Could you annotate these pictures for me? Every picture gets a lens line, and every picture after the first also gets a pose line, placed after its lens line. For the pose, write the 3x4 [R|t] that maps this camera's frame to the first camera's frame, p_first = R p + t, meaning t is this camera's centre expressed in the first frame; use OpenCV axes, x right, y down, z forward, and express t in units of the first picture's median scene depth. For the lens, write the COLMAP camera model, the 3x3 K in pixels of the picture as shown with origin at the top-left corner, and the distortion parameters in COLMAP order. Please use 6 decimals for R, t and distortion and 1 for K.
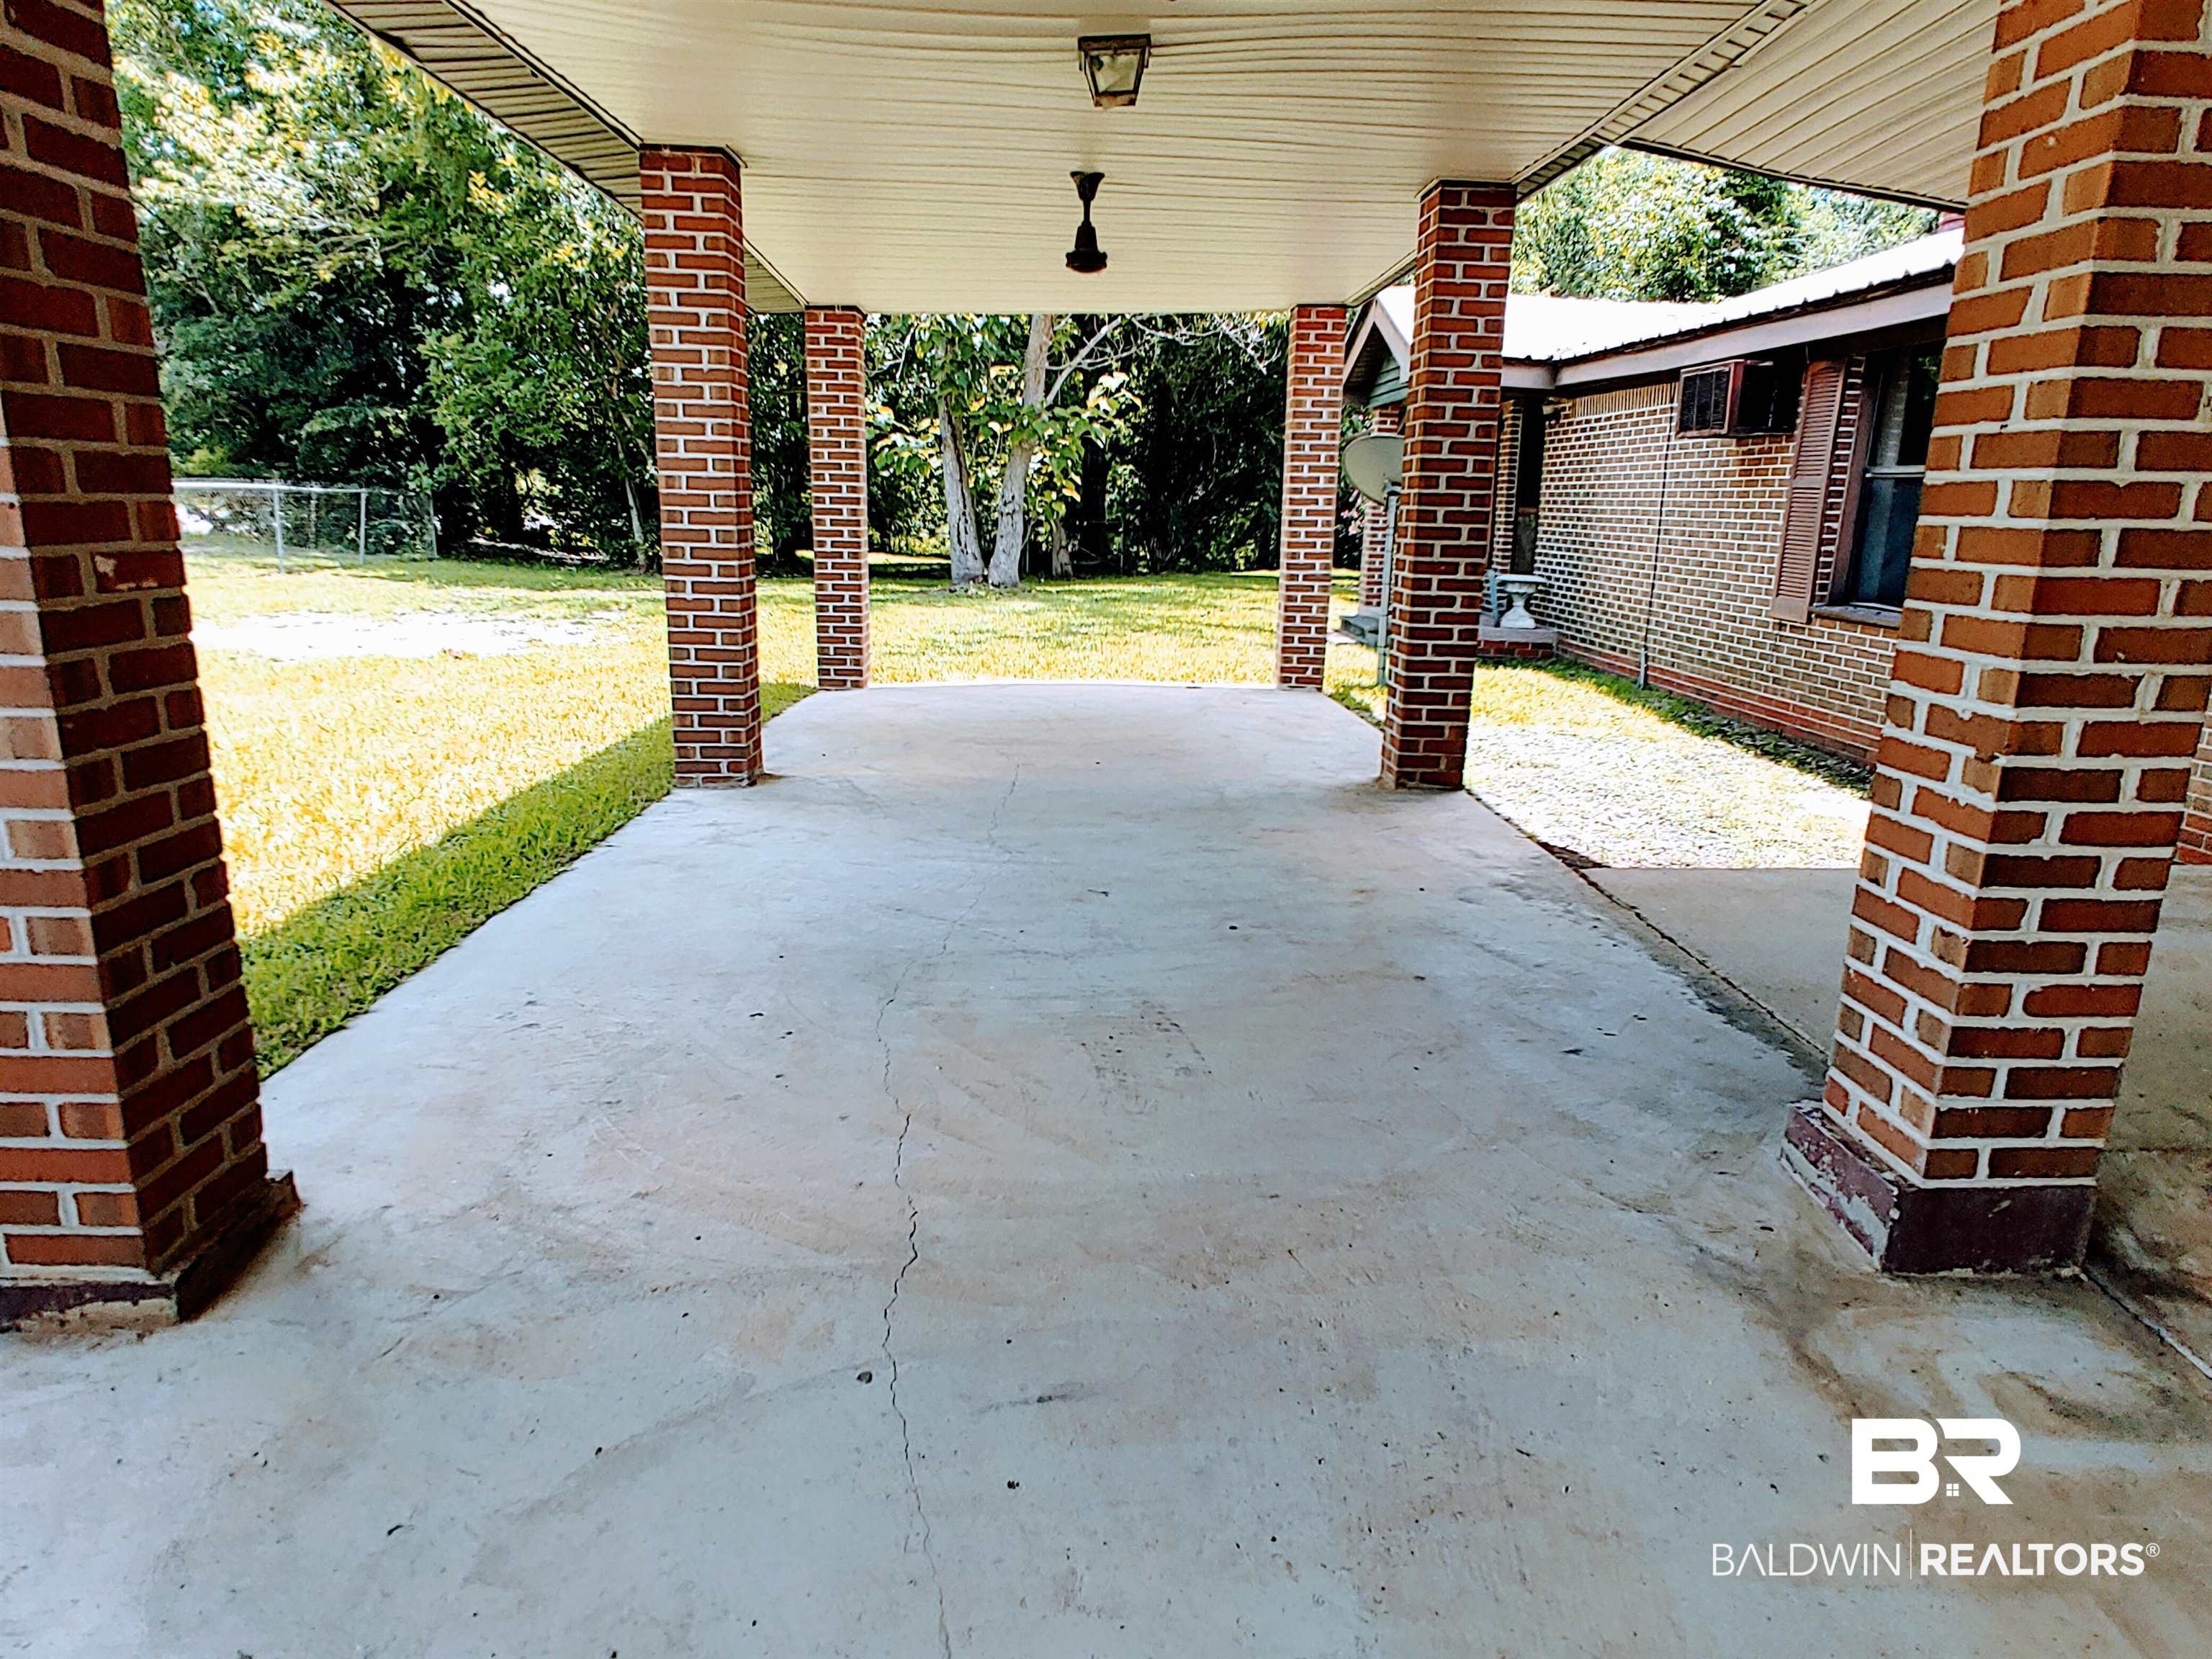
lens RADIAL K [[1329.1, 0, 1106.0], [0, 1329.1, 829.5], [0, 0, 1]] dist [0.002452, 0.000603]
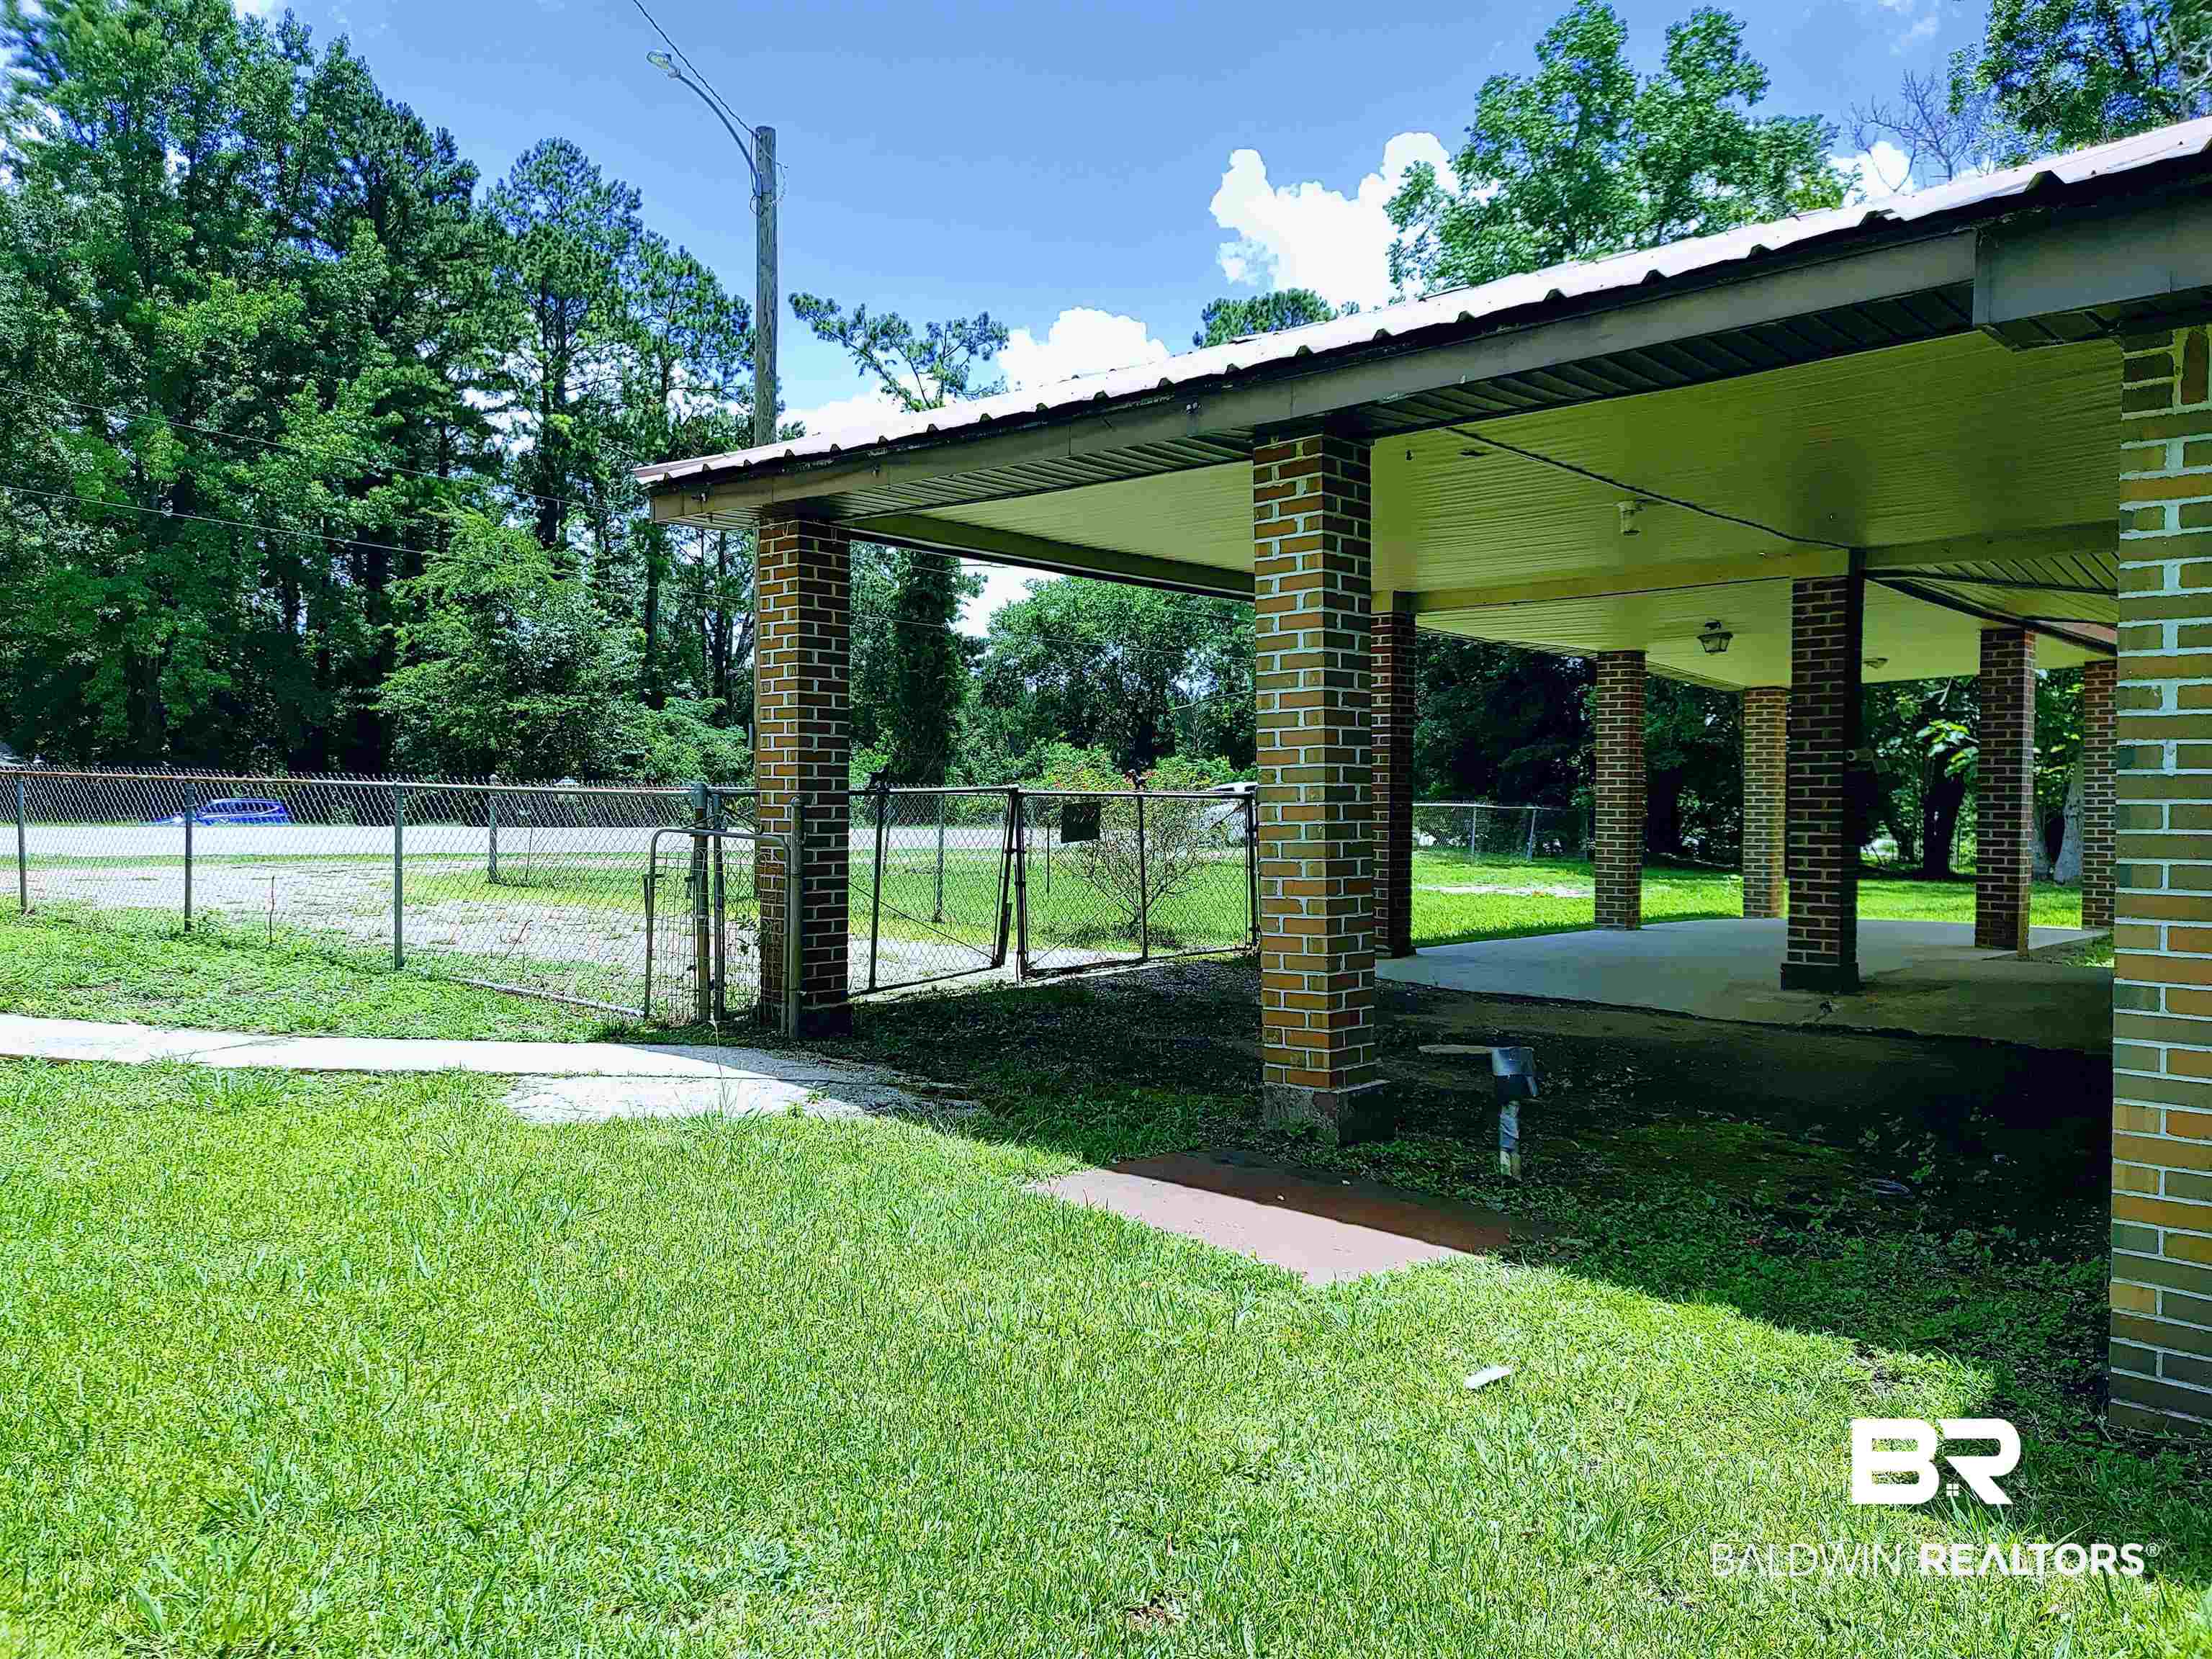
lens RADIAL K [[1698.5, 0, 1106.0], [0, 1698.5, 829.5], [0, 0, 1]] dist [0.025247, 0.007686]
pose [[0.713964, -0.008727, -0.700128, 0.477238], [-0.158768, 0.971859, -0.174020, 0.190978], [0.681945, 0.235402, 0.692486, -0.675612]]
